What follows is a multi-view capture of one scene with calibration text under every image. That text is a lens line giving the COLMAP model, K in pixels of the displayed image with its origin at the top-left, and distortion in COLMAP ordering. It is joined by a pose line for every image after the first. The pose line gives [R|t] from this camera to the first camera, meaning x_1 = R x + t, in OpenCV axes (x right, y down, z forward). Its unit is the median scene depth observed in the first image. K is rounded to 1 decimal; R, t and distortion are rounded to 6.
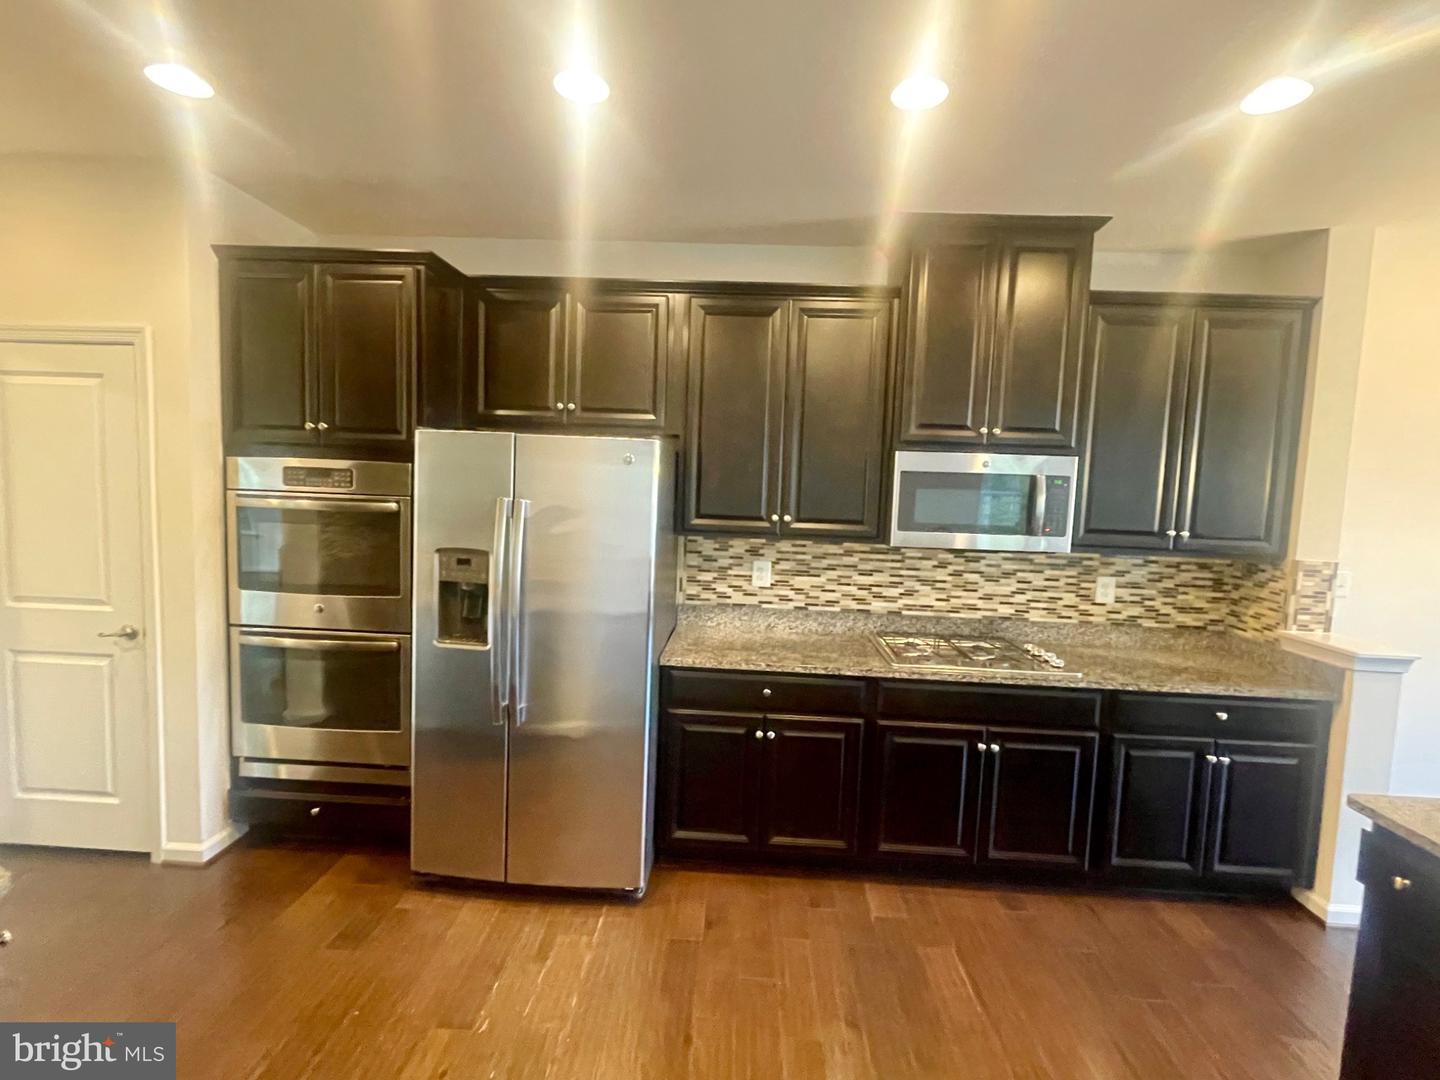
lens RADIAL K [[666.9, 0, 720.7], [0, 666.9, 533.5], [0, 0, 1]] dist [0.000326, -0.000416]
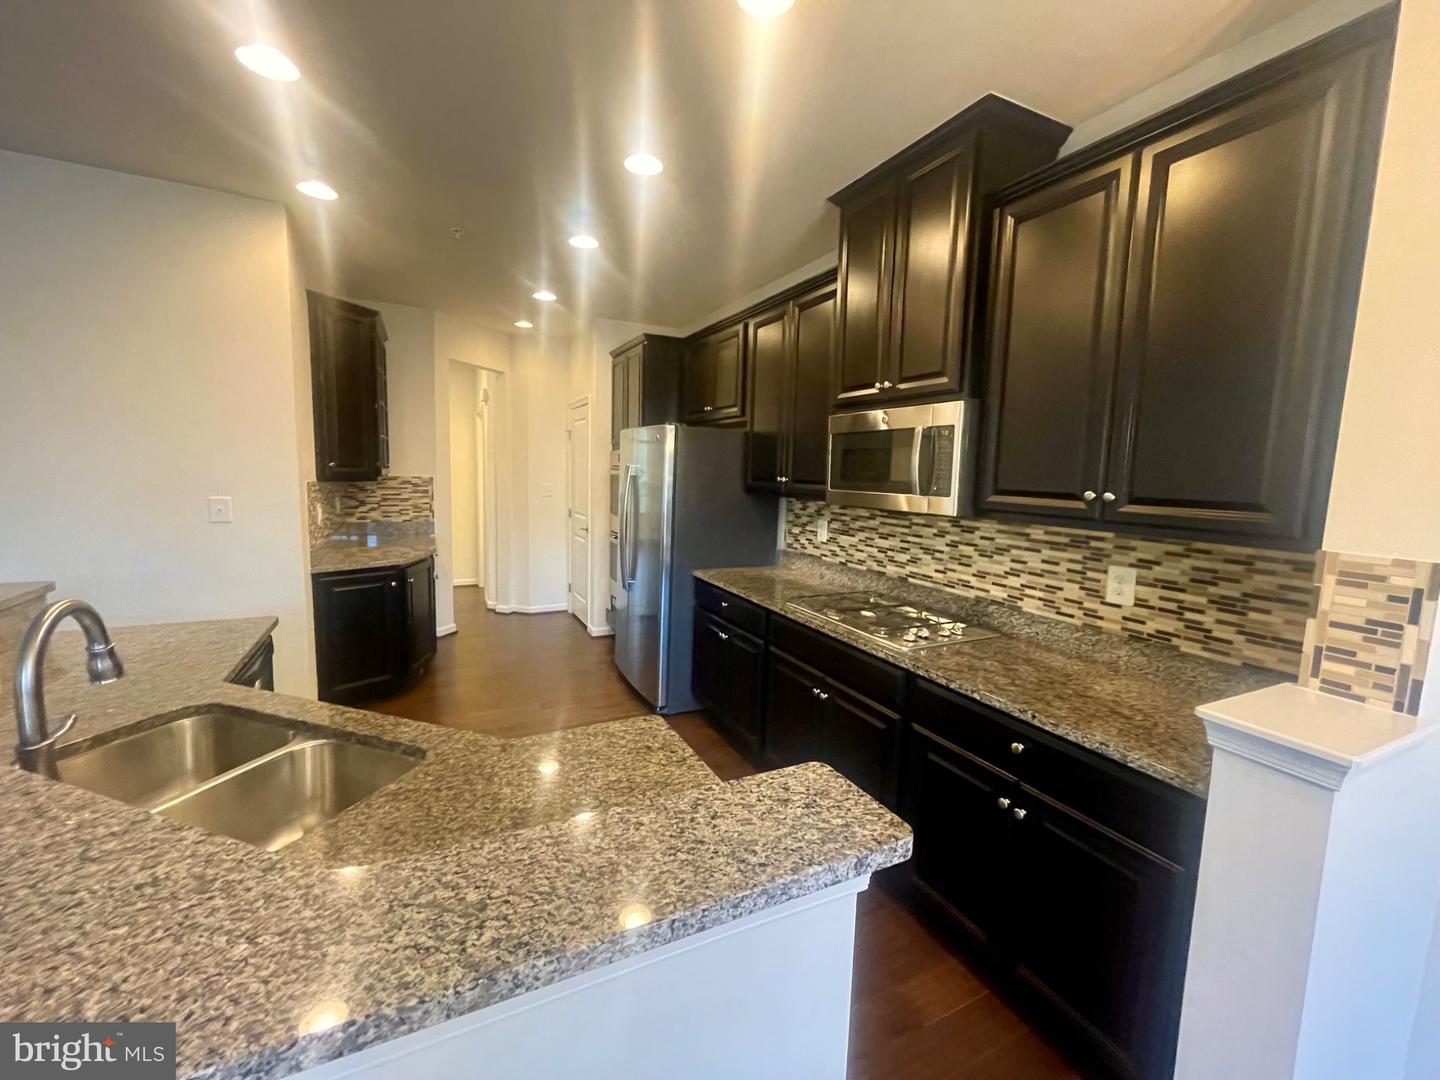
lens RADIAL K [[579.8, 0, 717.9], [0, 579.8, 538.1], [0, 0, 1]] dist [-0.004187, -0.000508]
pose [[0.485586, 0.079693, -0.870549, 0.891201], [-0.081176, 0.995644, 0.045866, 0.041628], [0.870412, 0.048395, 0.489940, 0.335406]]
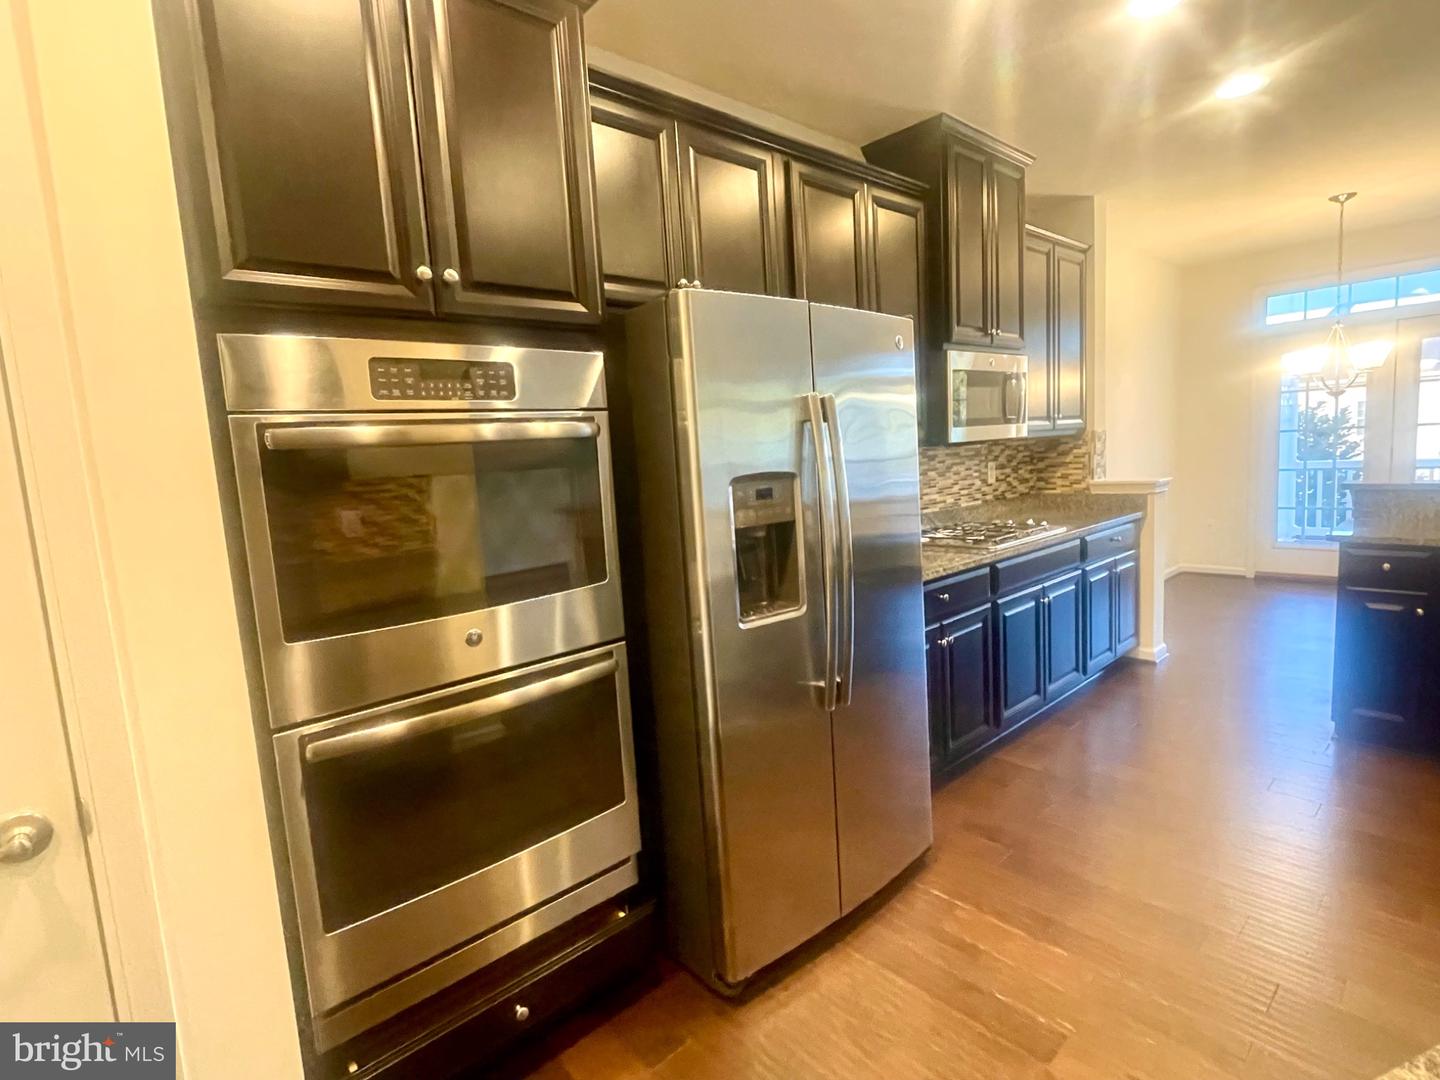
lens RADIAL K [[715.7, 0, 719.5], [0, 715.7, 533.3], [0, 0, 1]] dist [0.000211, -0.000126]
pose [[0.709208, -0.162182, 0.686091, -0.703744], [0.145124, 0.985922, 0.083045, 0.012091], [-0.689901, 0.040672, 0.722761, 0.393853]]
